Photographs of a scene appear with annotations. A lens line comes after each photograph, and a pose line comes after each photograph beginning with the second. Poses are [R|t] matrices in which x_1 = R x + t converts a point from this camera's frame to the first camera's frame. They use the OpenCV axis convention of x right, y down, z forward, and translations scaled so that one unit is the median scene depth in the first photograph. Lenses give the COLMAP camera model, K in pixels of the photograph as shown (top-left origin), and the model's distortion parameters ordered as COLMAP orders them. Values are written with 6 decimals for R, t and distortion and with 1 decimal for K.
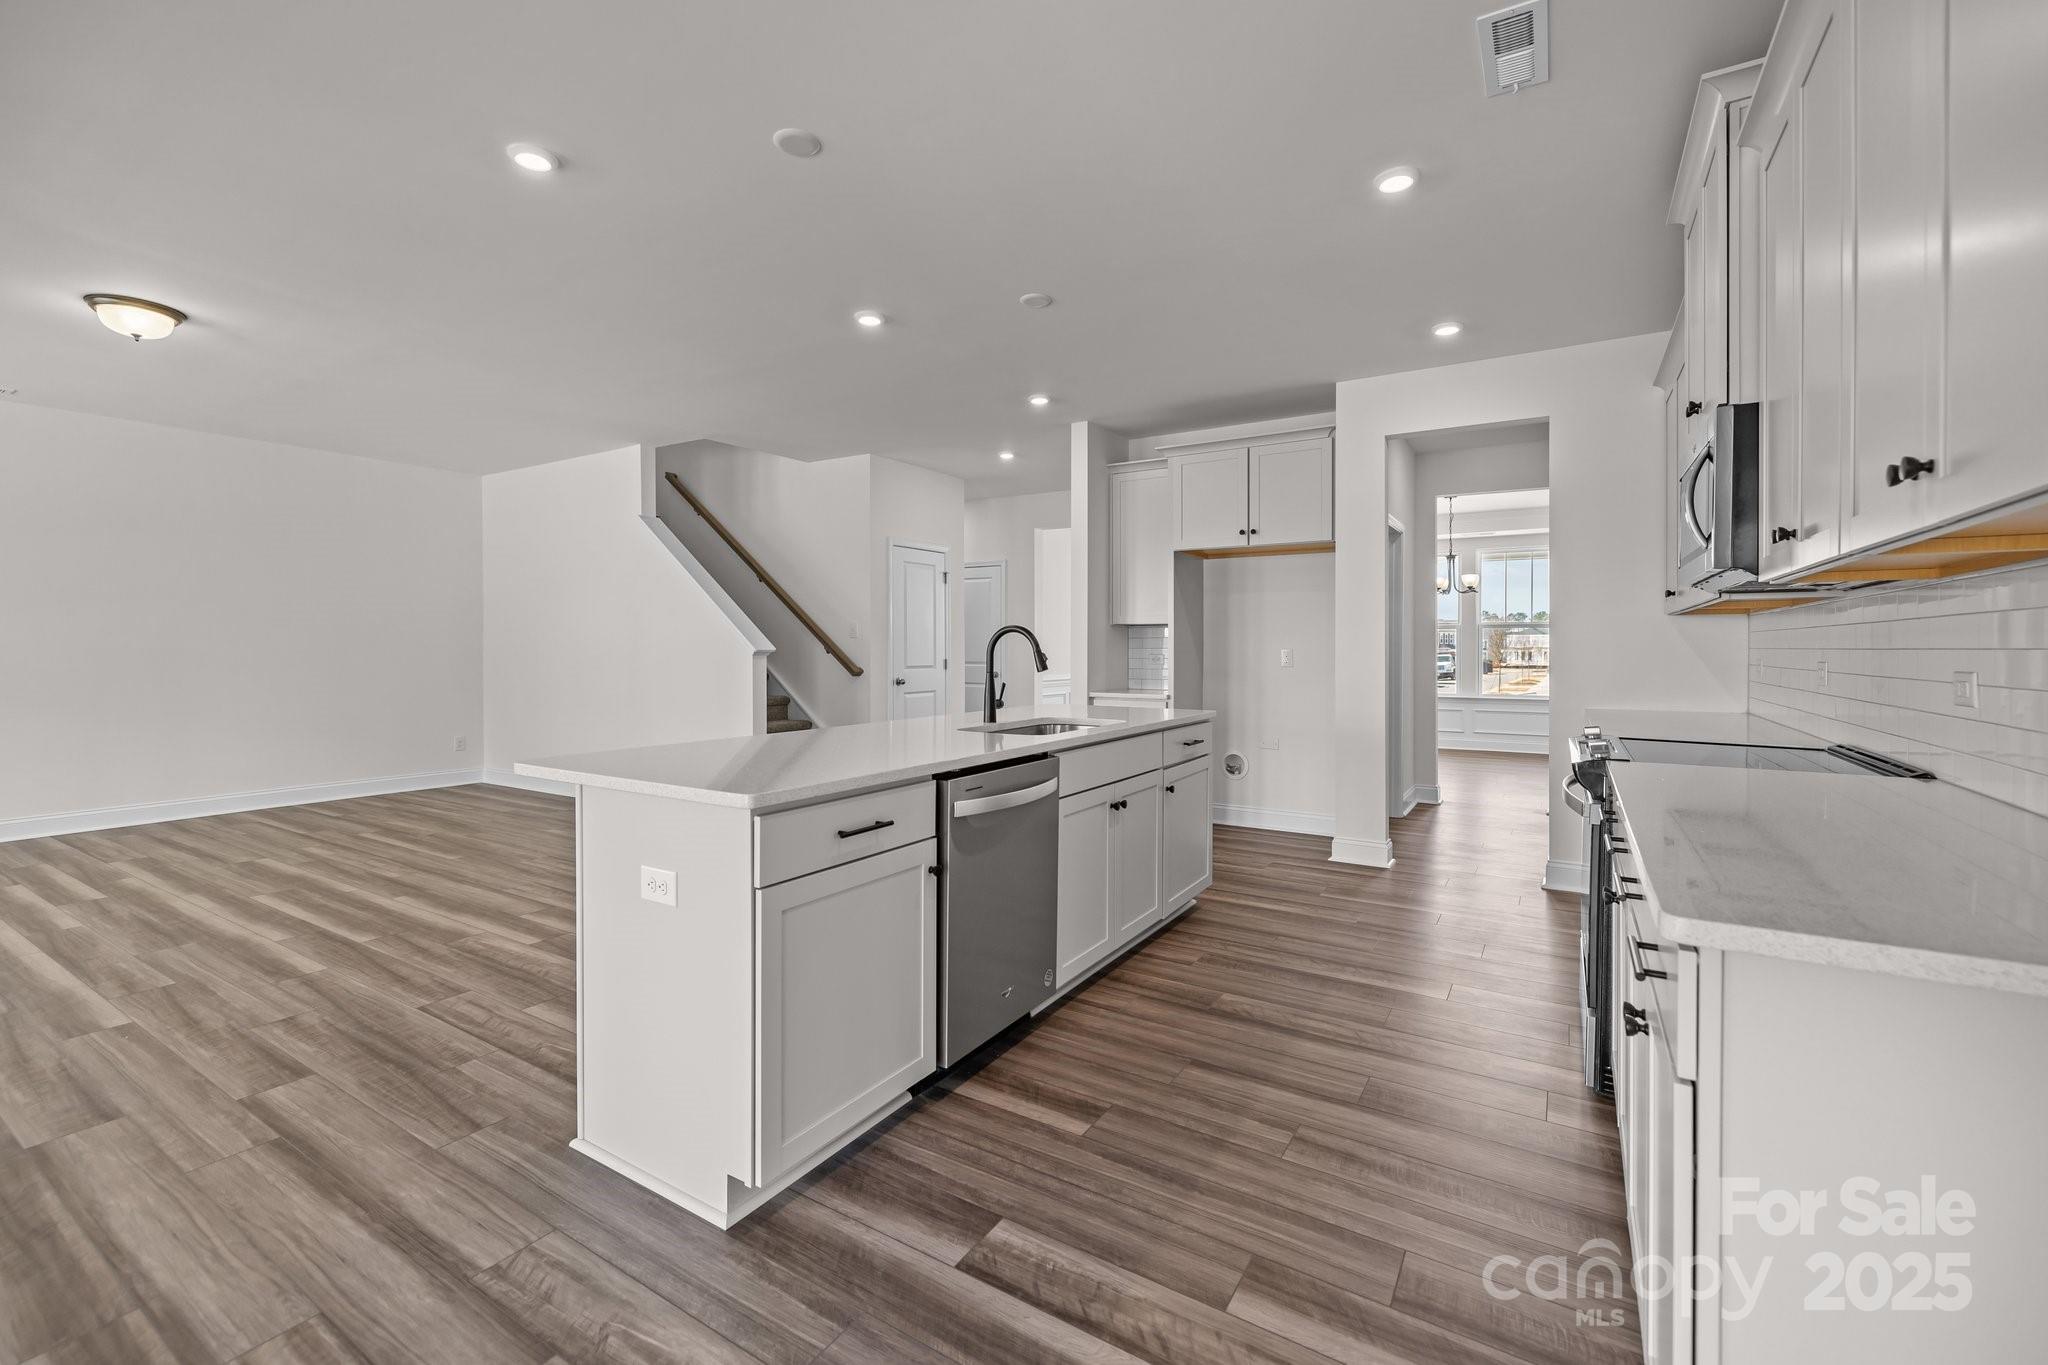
lens RADIAL K [[880.9, 0, 991.3], [0, 880.9, 626.0], [0, 0, 1]] dist [0.002949, -0.000422]
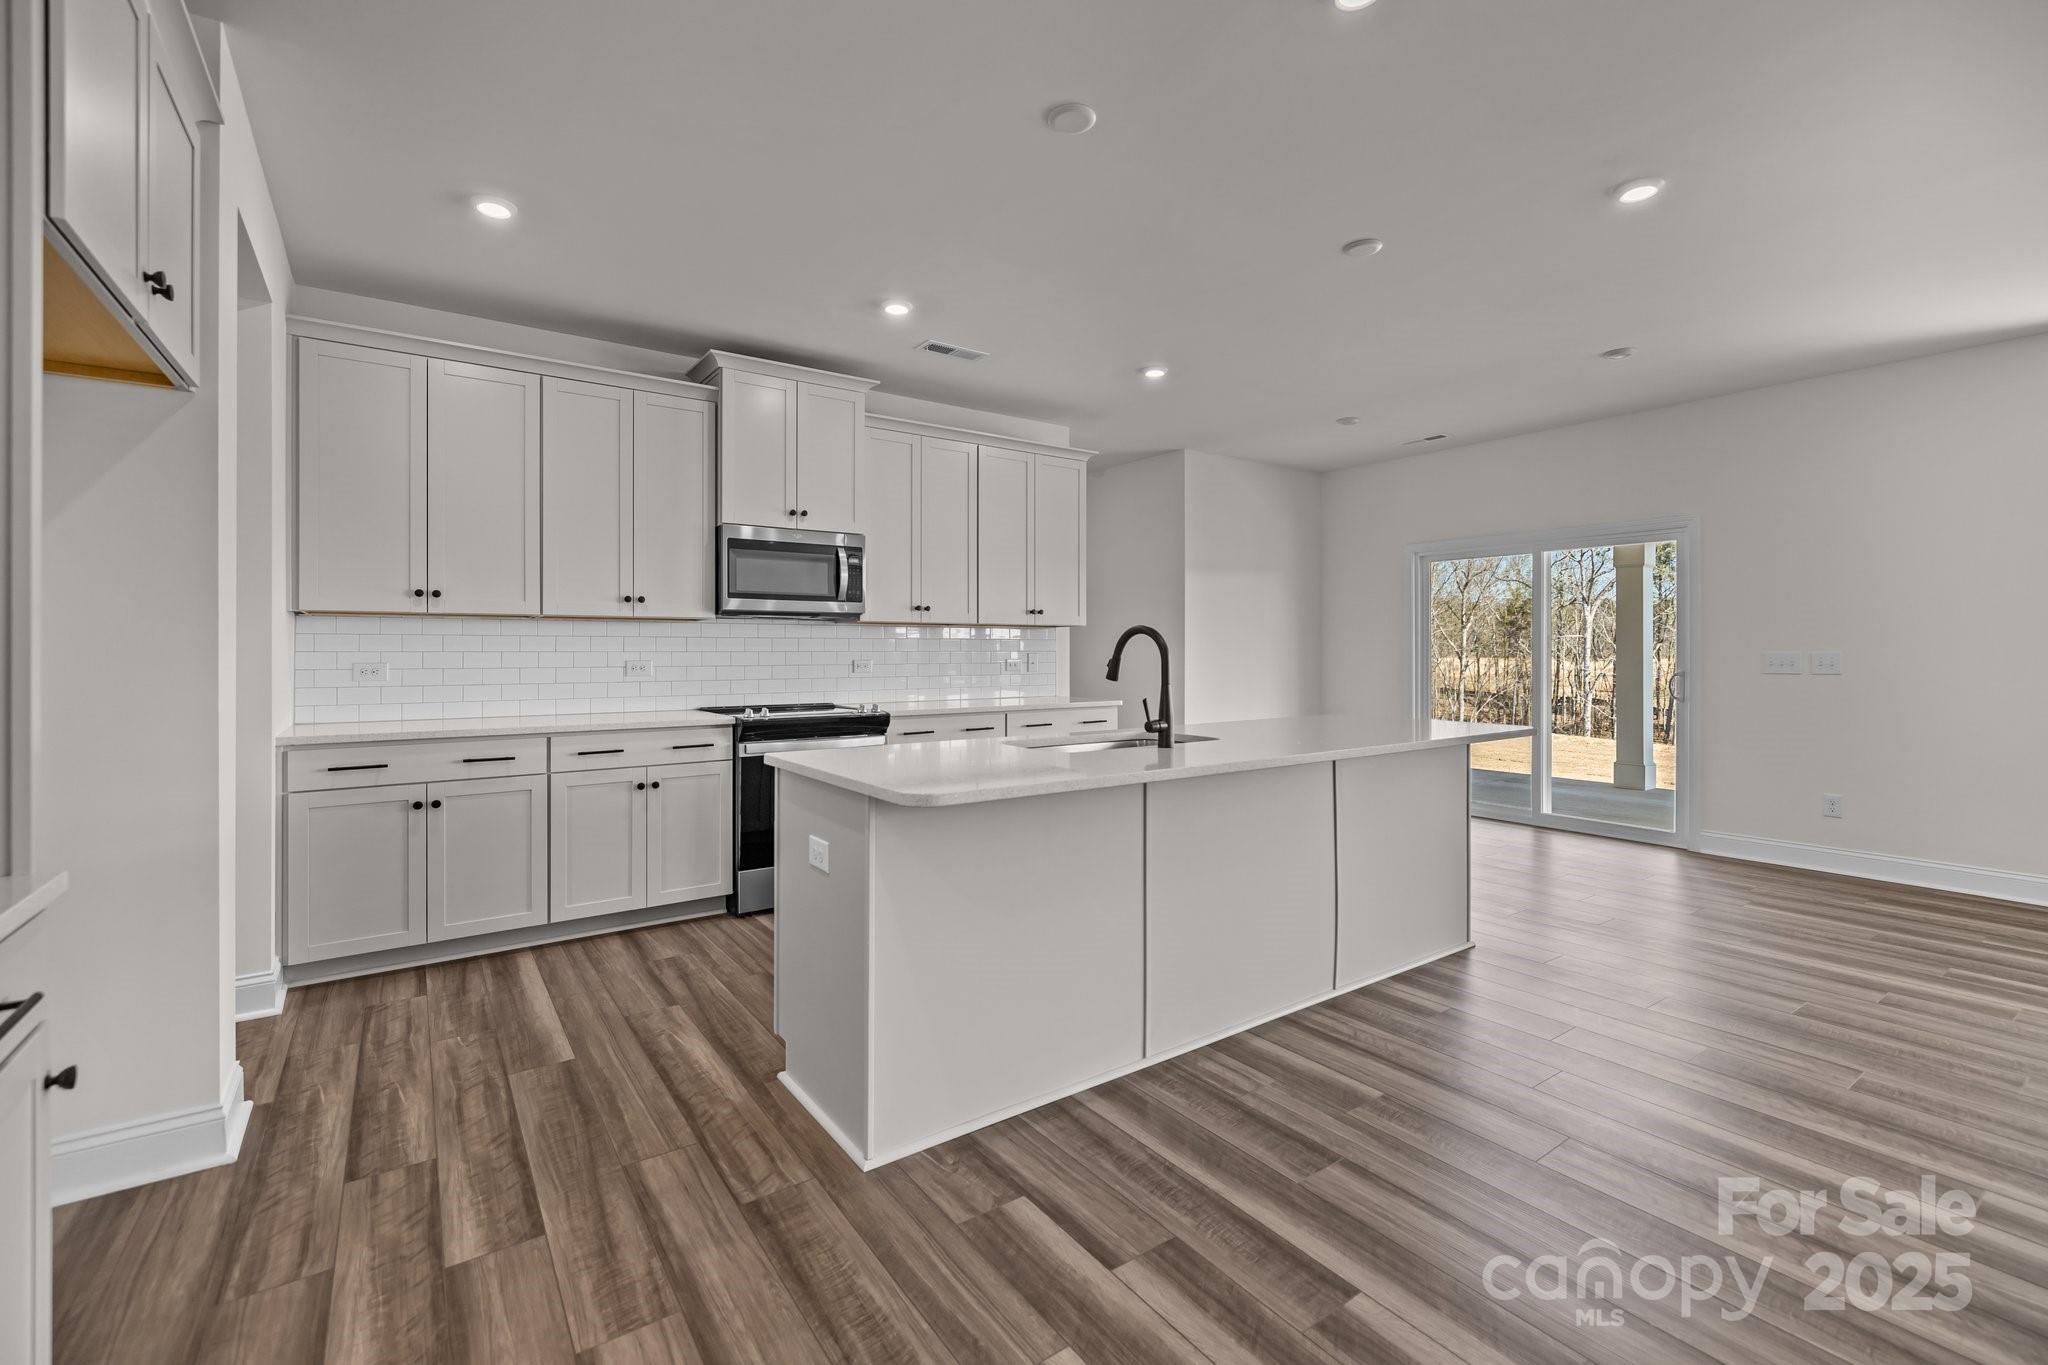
lens RADIAL K [[866.5, 0, 987.3], [0, 866.5, 650.0], [0, 0, 1]] dist [-0.001496, -0.000132]
pose [[-0.921065, -0.001618, 0.389406, -0.193614], [-0.011801, 0.999648, -0.023760, 0.051530], [-0.389231, -0.026479, -0.920760, 2.148509]]
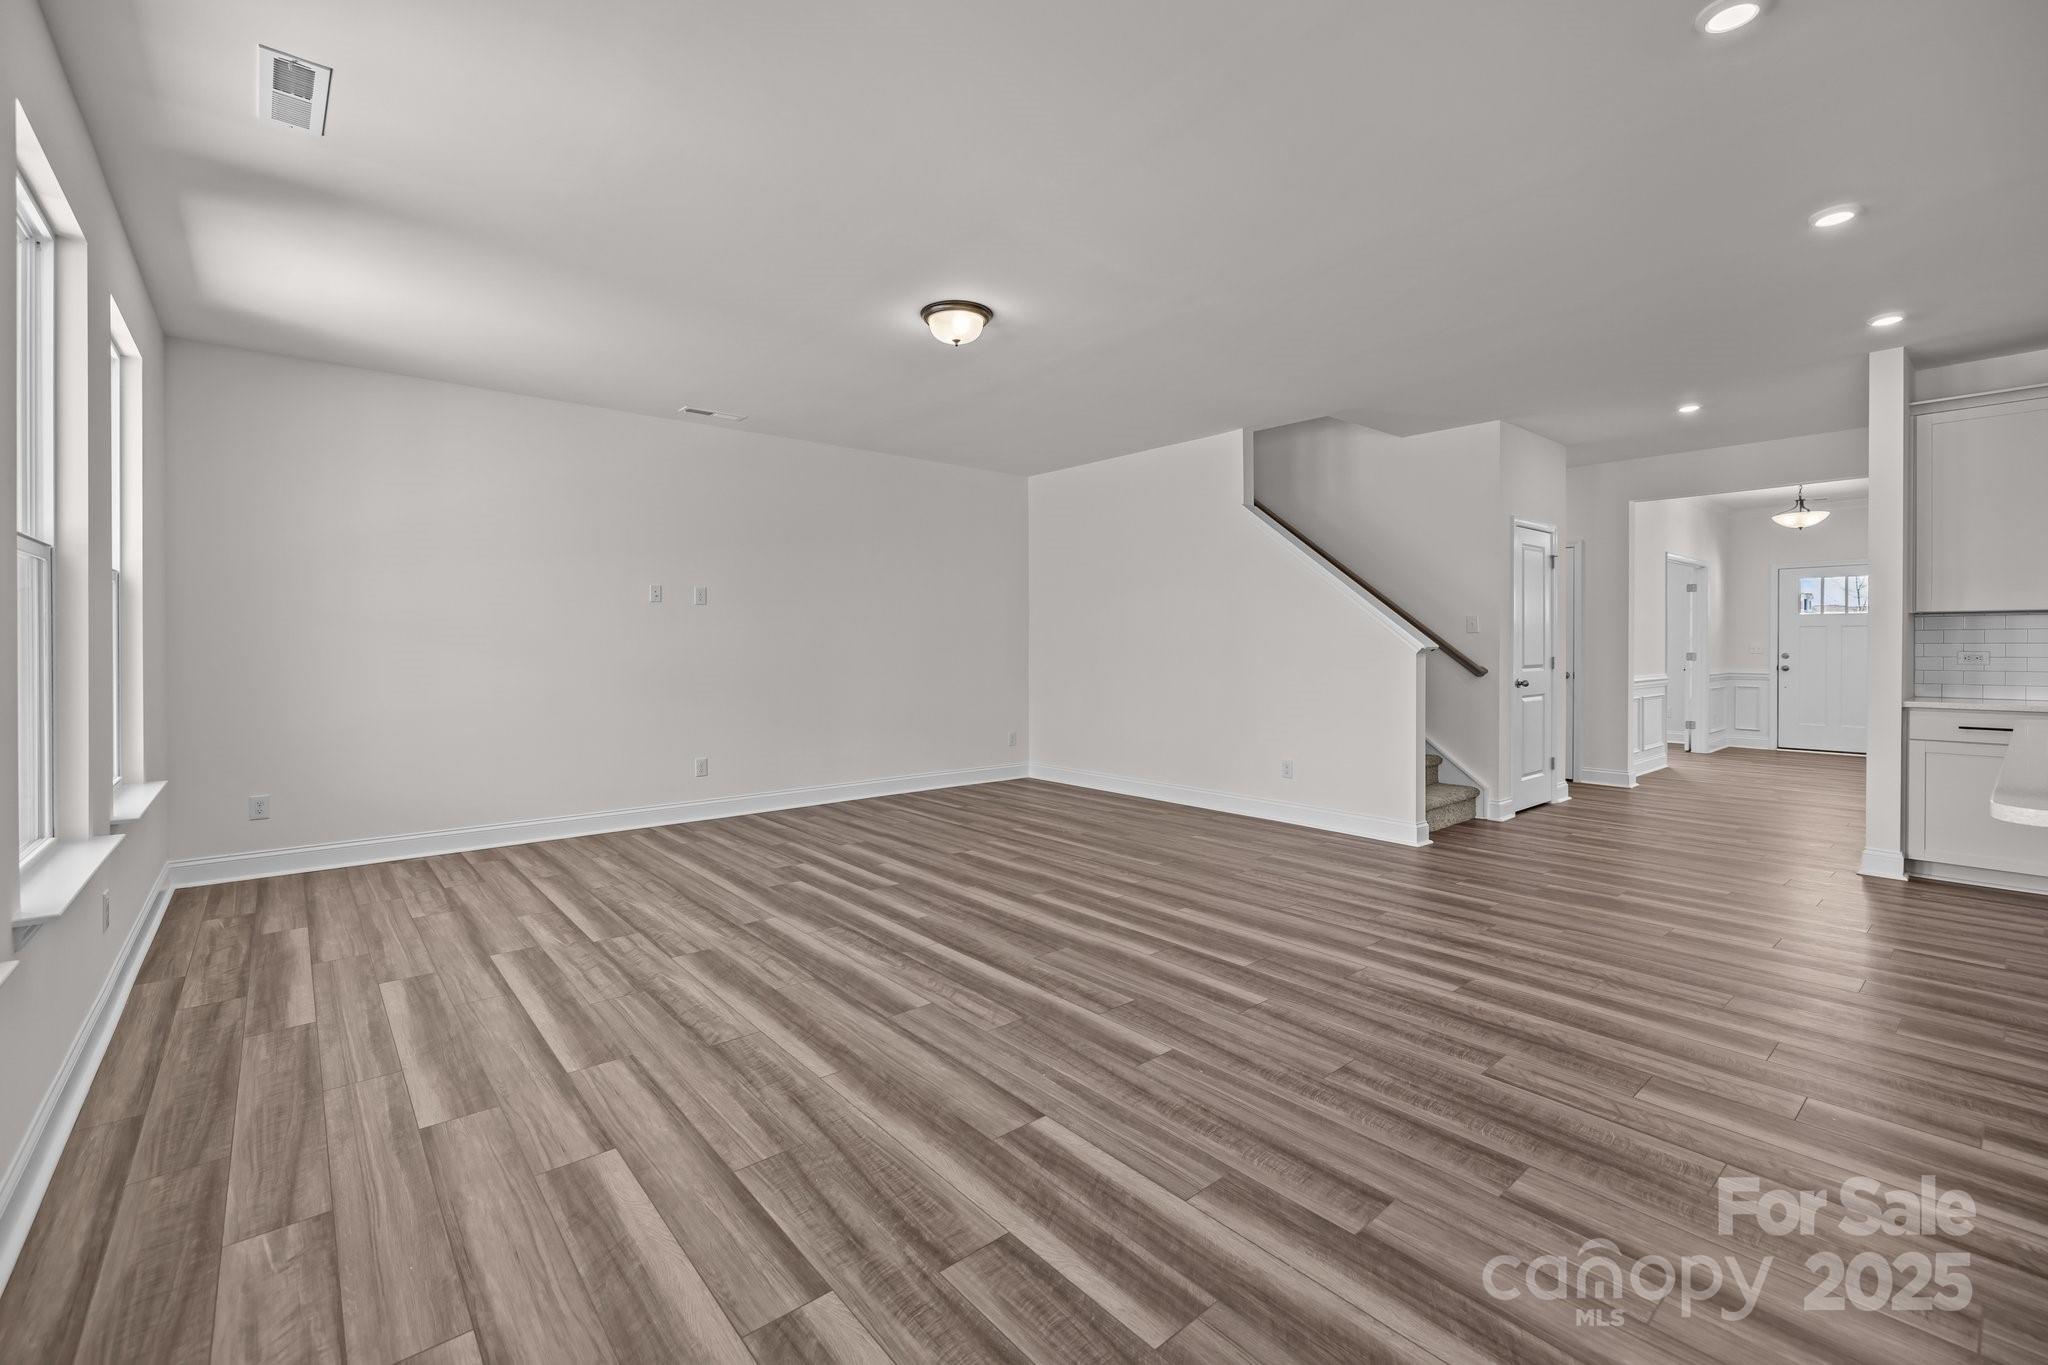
lens RADIAL K [[861.9, 0, 986.0], [0, 861.9, 648.8], [0, 0, 1]] dist [0.001778, 0.003003]
pose [[0.952412, -0.003235, -0.304796, -0.860338], [0.012469, 0.999520, 0.028354, -0.004266], [0.304558, -0.030805, 0.951995, 0.080019]]
